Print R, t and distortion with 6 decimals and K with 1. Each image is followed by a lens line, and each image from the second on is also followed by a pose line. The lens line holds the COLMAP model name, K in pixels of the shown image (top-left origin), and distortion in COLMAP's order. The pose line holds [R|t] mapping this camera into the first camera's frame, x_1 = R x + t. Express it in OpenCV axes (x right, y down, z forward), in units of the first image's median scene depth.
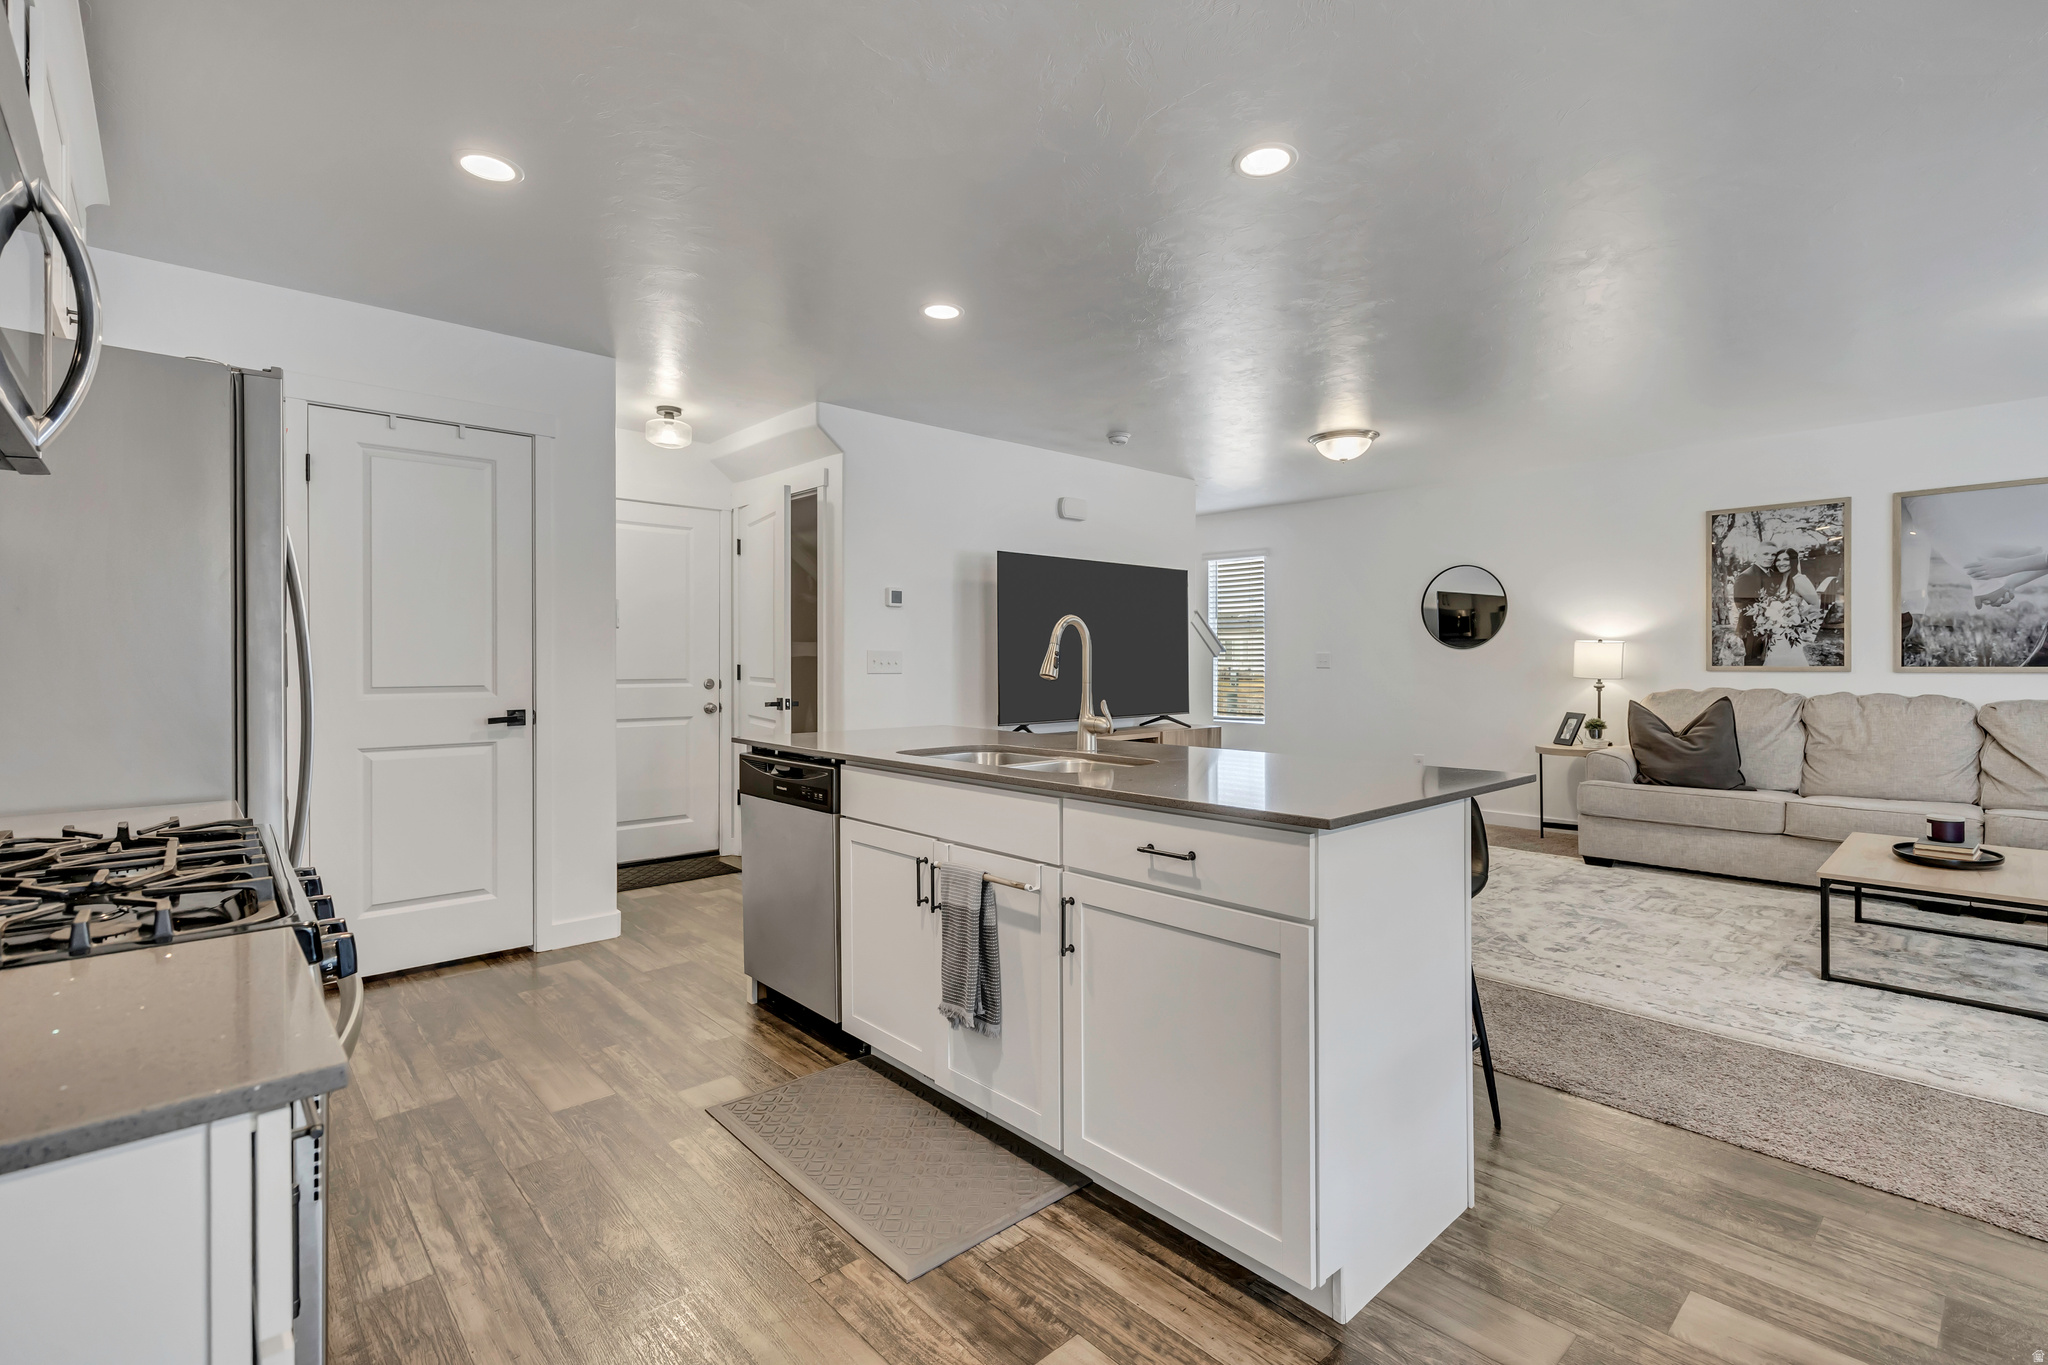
lens RADIAL K [[935.8, 0, 1025.3], [0, 935.8, 667.8], [0, 0, 1]] dist [-0.000559, 0.000486]
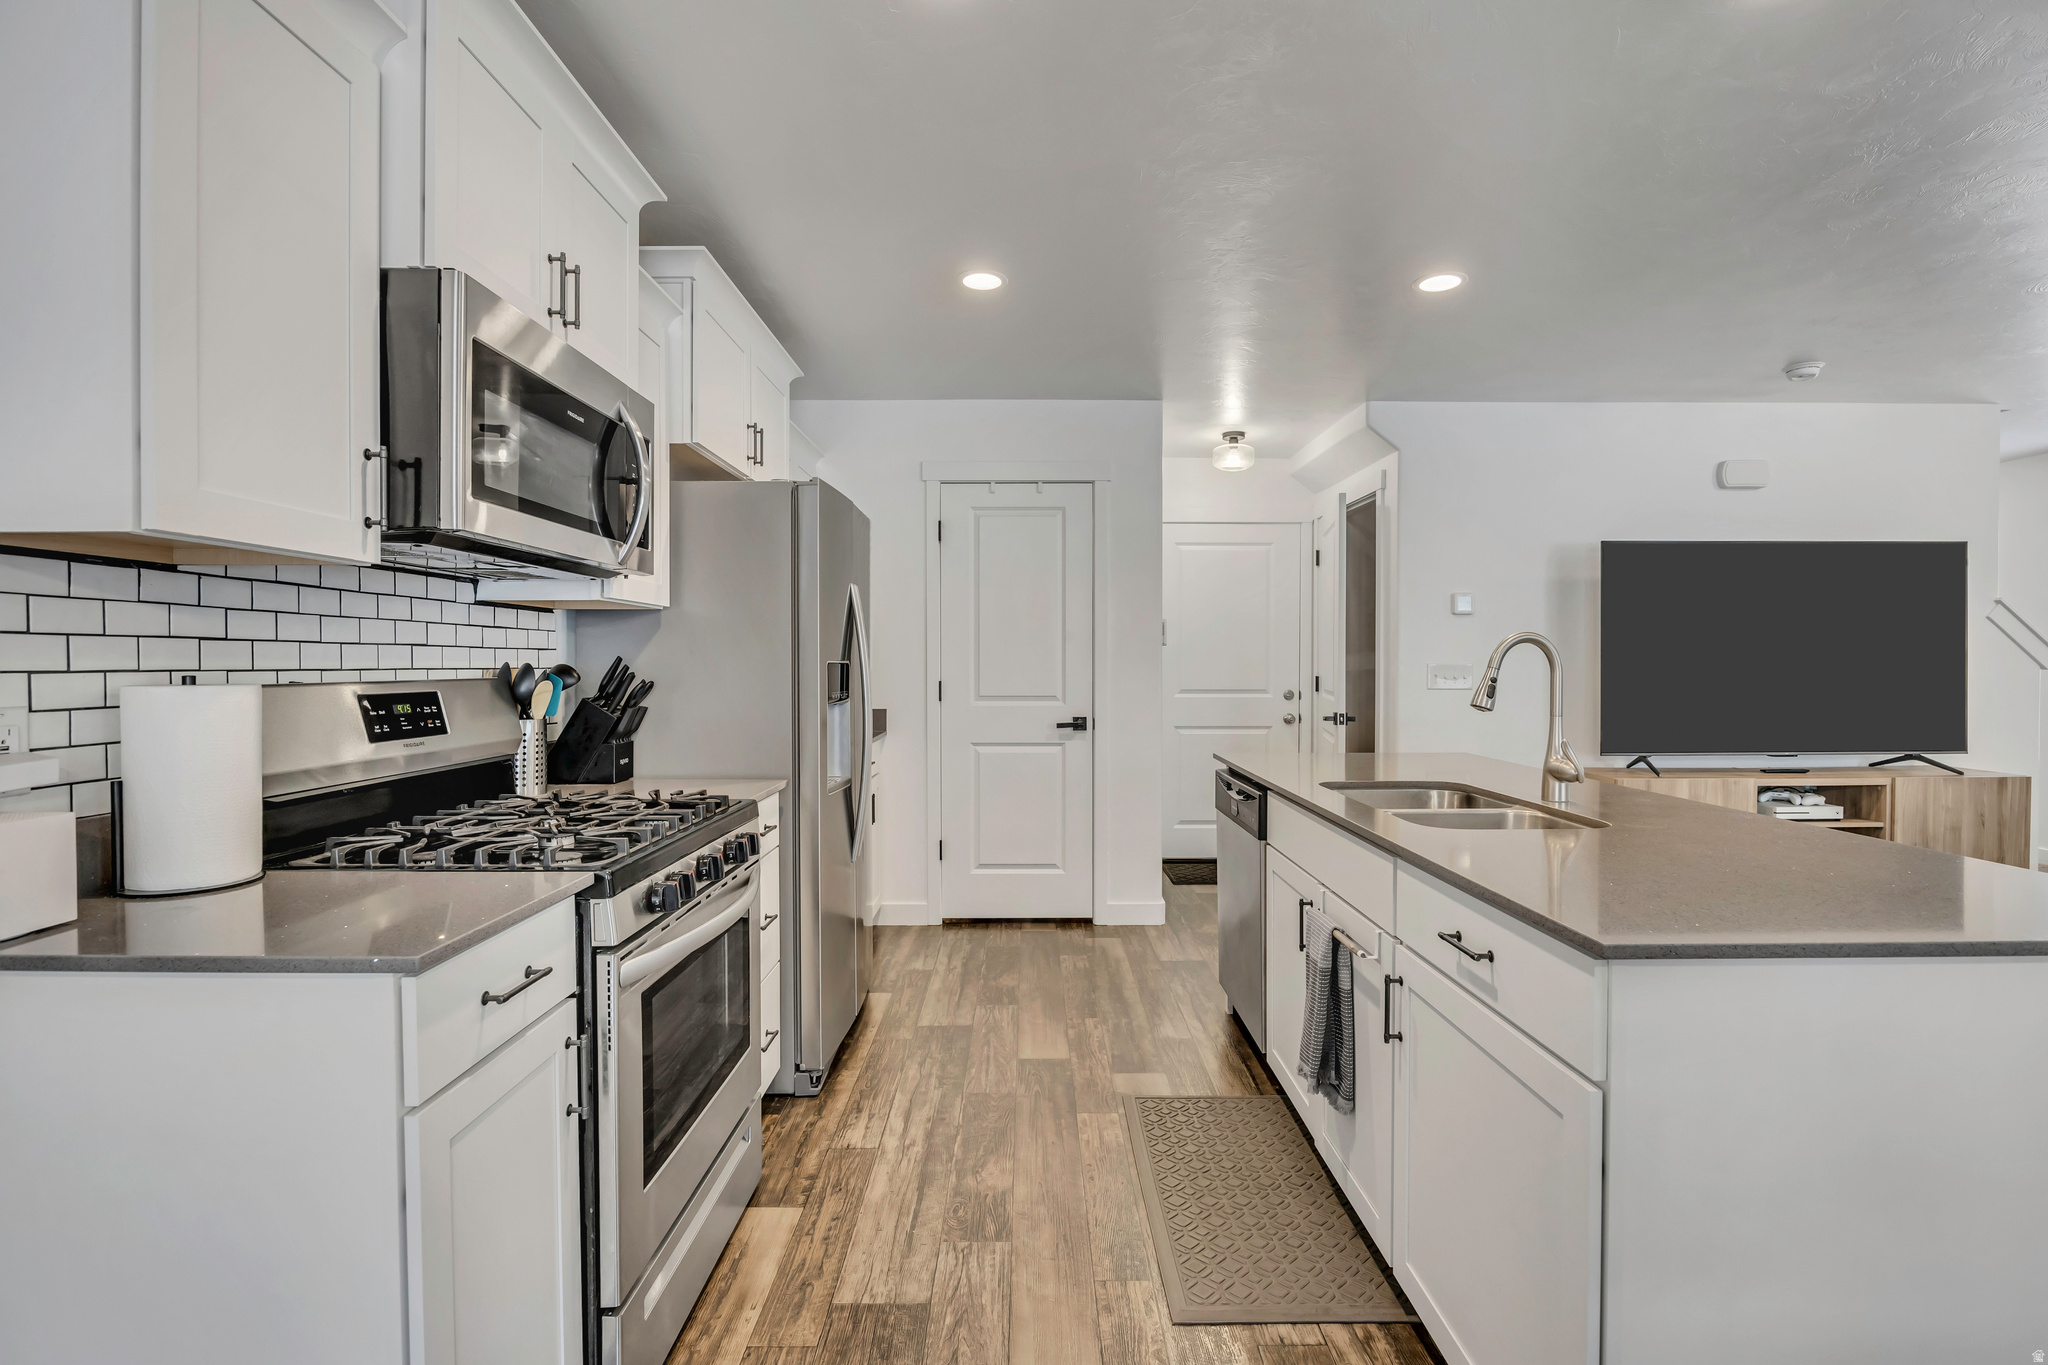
lens RADIAL K [[932.8, 0, 1024.0], [0, 932.8, 682.5], [0, 0, 1]] dist [-0.015184, 0.000555]
pose [[0.735897, 0.013723, -0.676955, 0.205859], [-0.003861, 0.999863, 0.016072, -0.017742], [0.677083, -0.009213, 0.735849, 0.090347]]
